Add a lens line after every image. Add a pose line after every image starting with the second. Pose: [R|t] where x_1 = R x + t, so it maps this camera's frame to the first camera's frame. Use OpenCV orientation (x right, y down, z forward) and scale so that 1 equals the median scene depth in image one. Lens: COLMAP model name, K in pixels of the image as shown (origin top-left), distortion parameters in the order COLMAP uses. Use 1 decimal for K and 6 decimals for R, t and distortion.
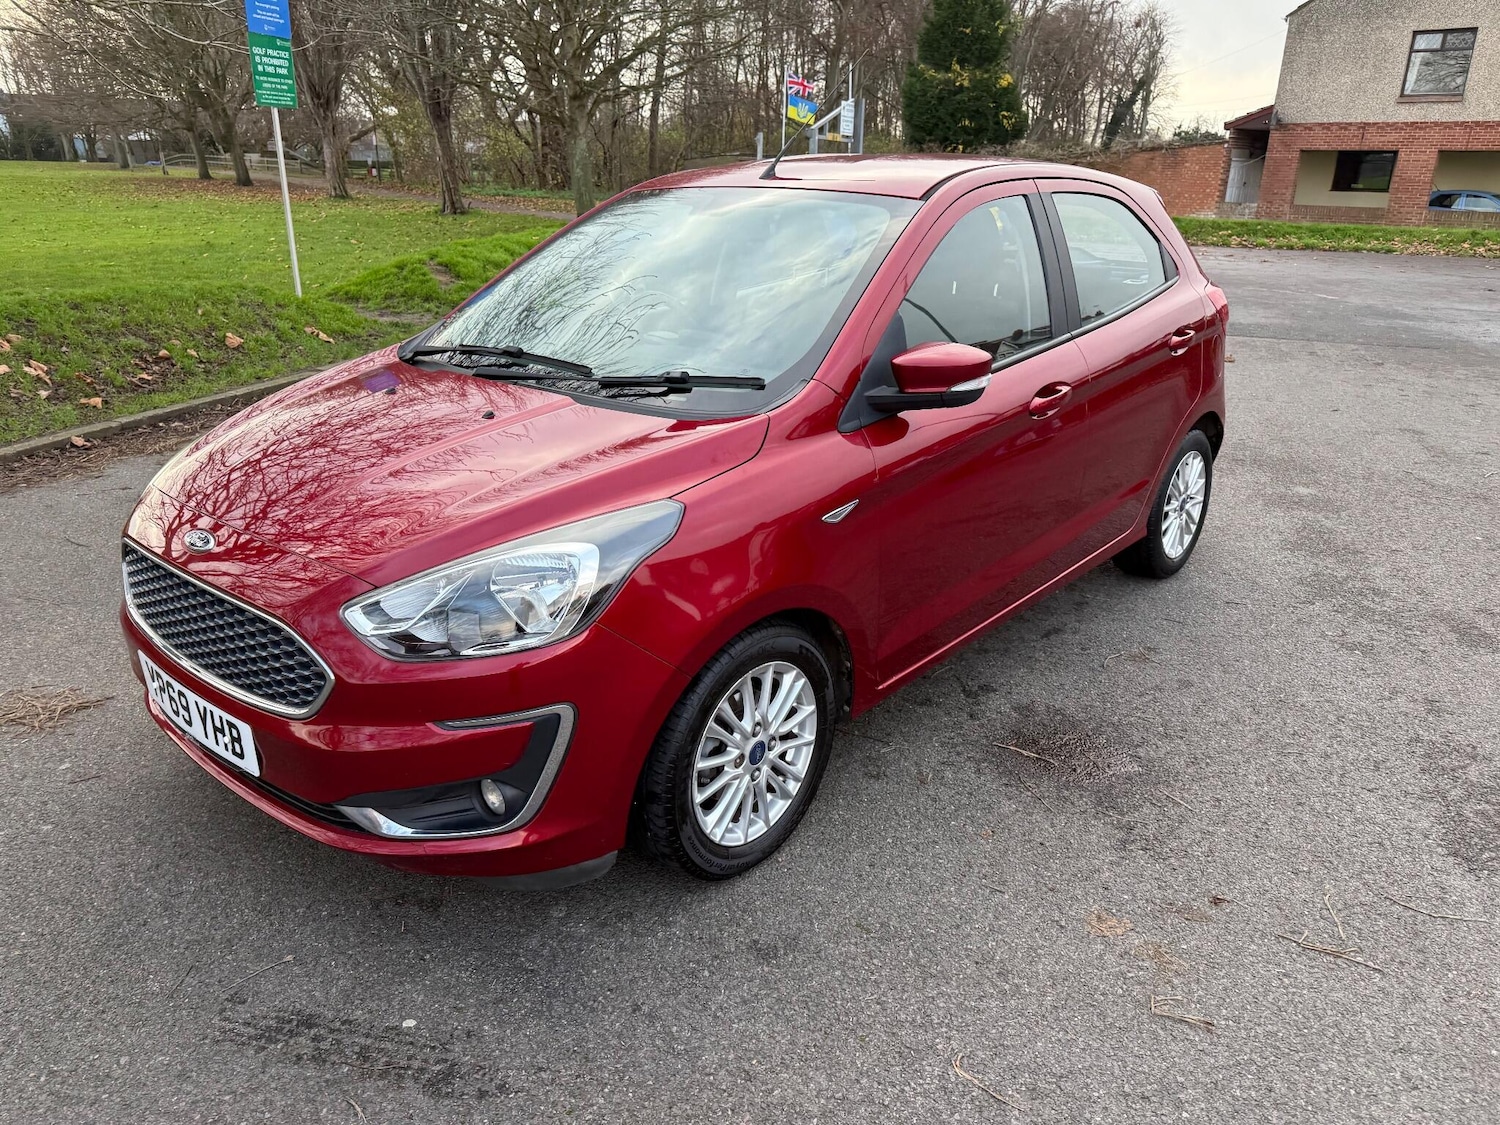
lens RADIAL K [[1062.6, 0, 756.0], [0, 1062.6, 568.1], [0, 0, 1]] dist [0.023822, -0.028864]
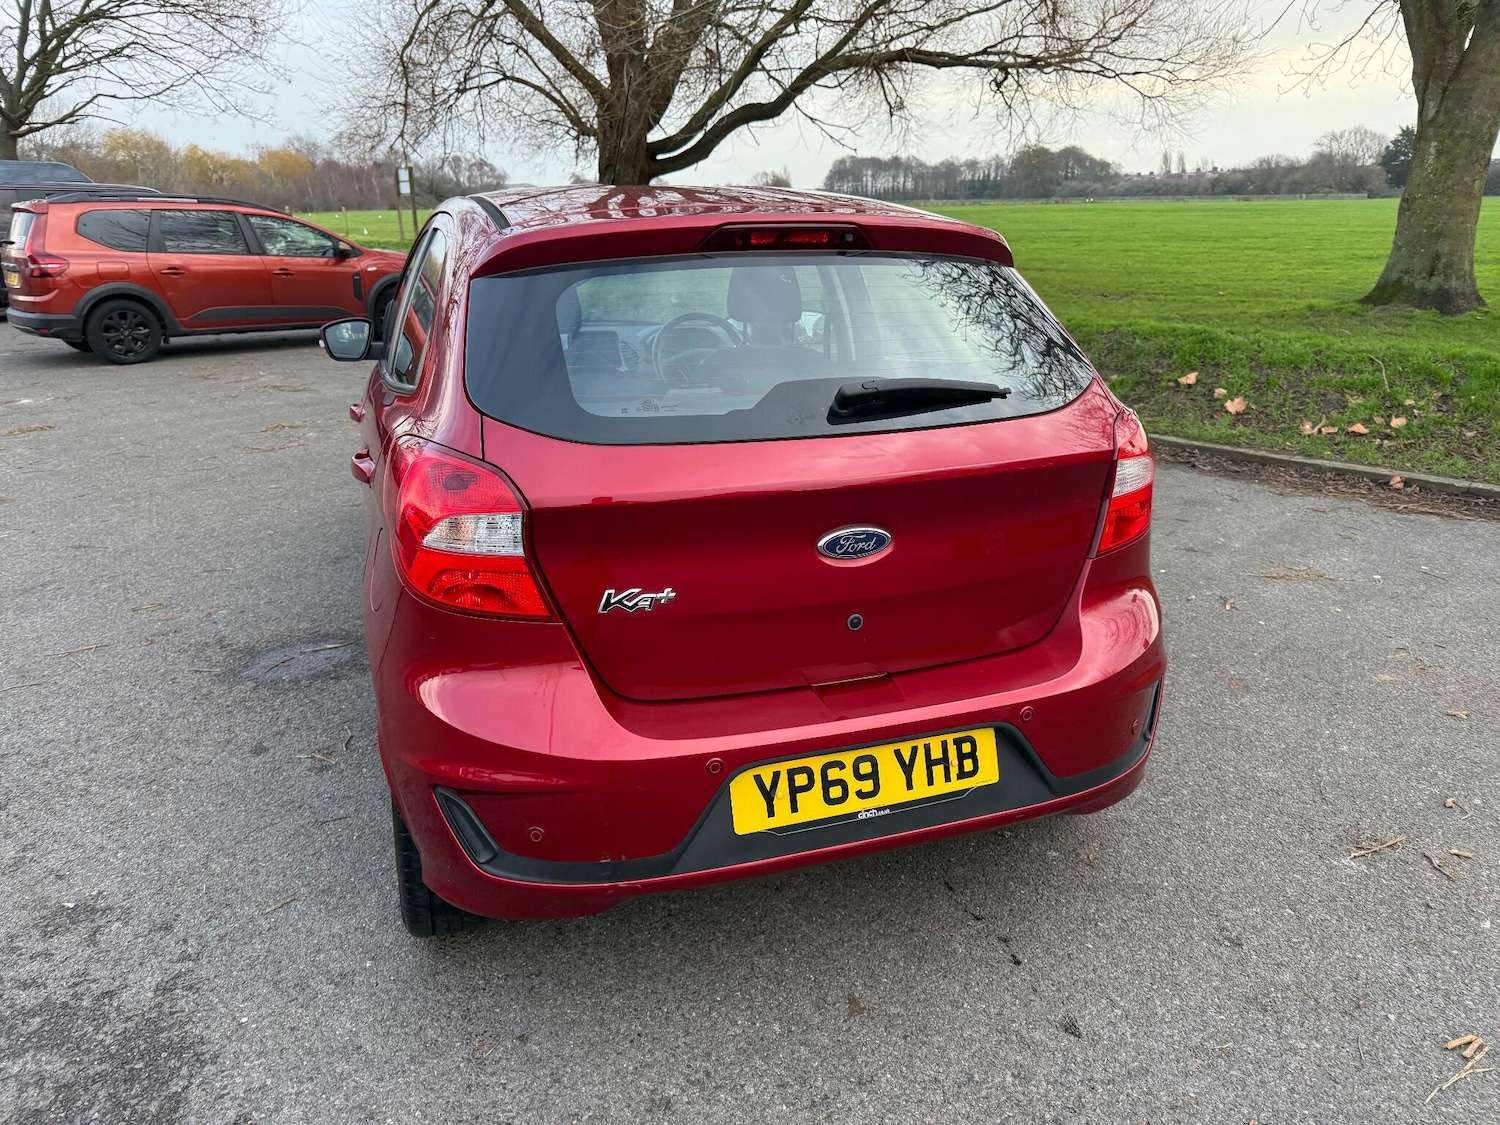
lens RADIAL K [[1065.5, 0, 758.4], [0, 1065.5, 561.0], [0, 0, 1]] dist [0.020130, -0.026089]
pose [[-0.497917, 0.261192, -0.826957, 0.259966], [-0.305975, 0.839334, 0.449331, -0.165093], [0.811454, 0.476757, -0.338001, 0.453182]]
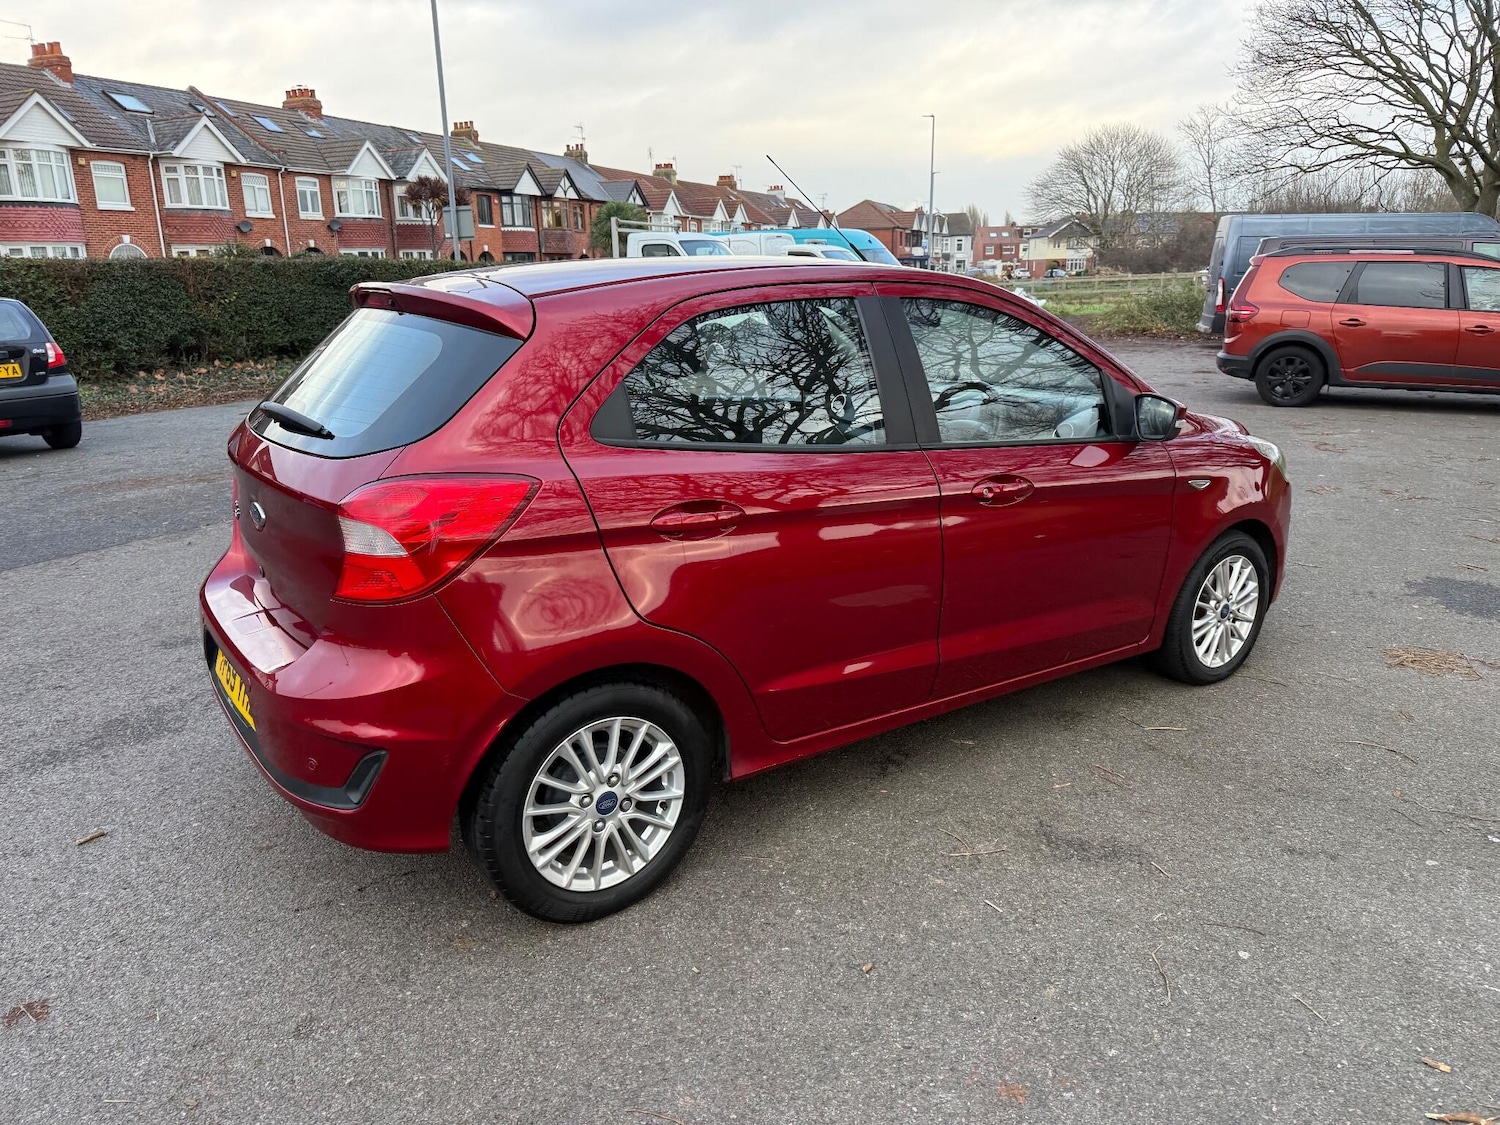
lens RADIAL K [[1060.5, 0, 755.9], [0, 1060.5, 561.8], [0, 0, 1]] dist [0.023848, -0.030772]
pose [[-0.971802, -0.062886, 0.227259, -0.039102], [0.082806, 0.811385, 0.578617, -0.214743], [-0.220781, 0.581119, -0.783298, 0.570853]]
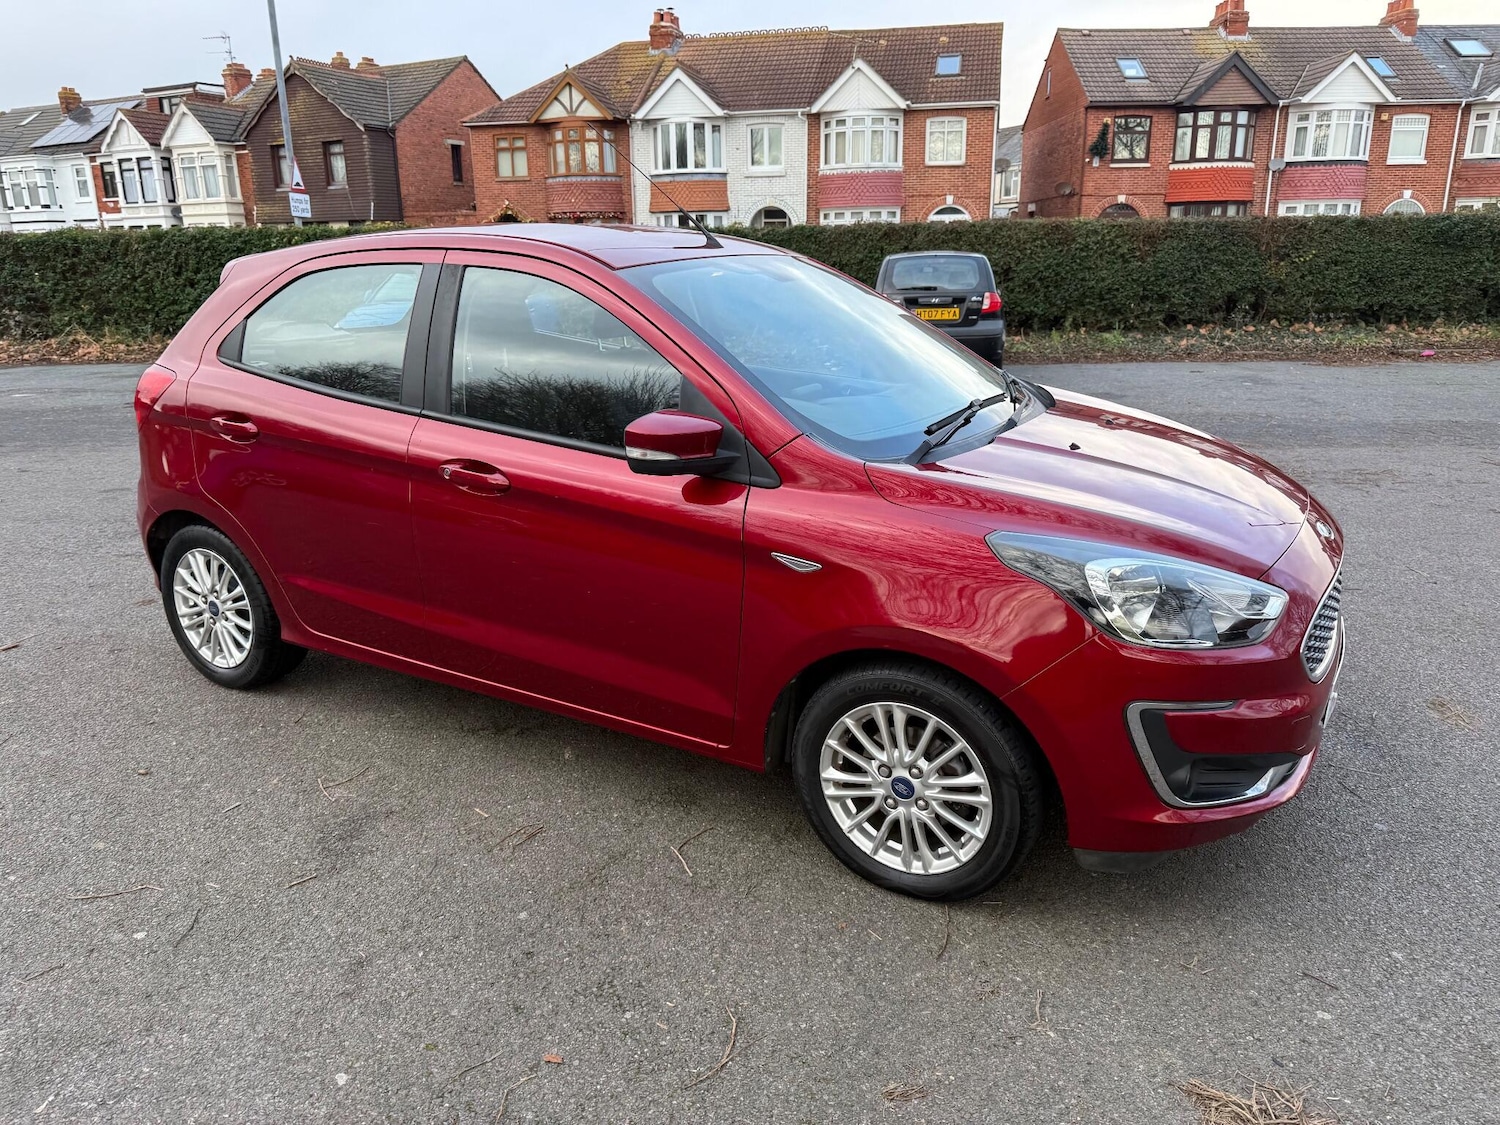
lens RADIAL K [[1063.6, 0, 754.1], [0, 1063.6, 560.8], [0, 0, 1]] dist [0.024309, -0.030962]
pose [[-0.190612, -0.288101, 0.938438, -0.283733], [0.354862, 0.871097, 0.339505, -0.116104], [-0.915281, 0.397729, -0.063805, 0.307621]]
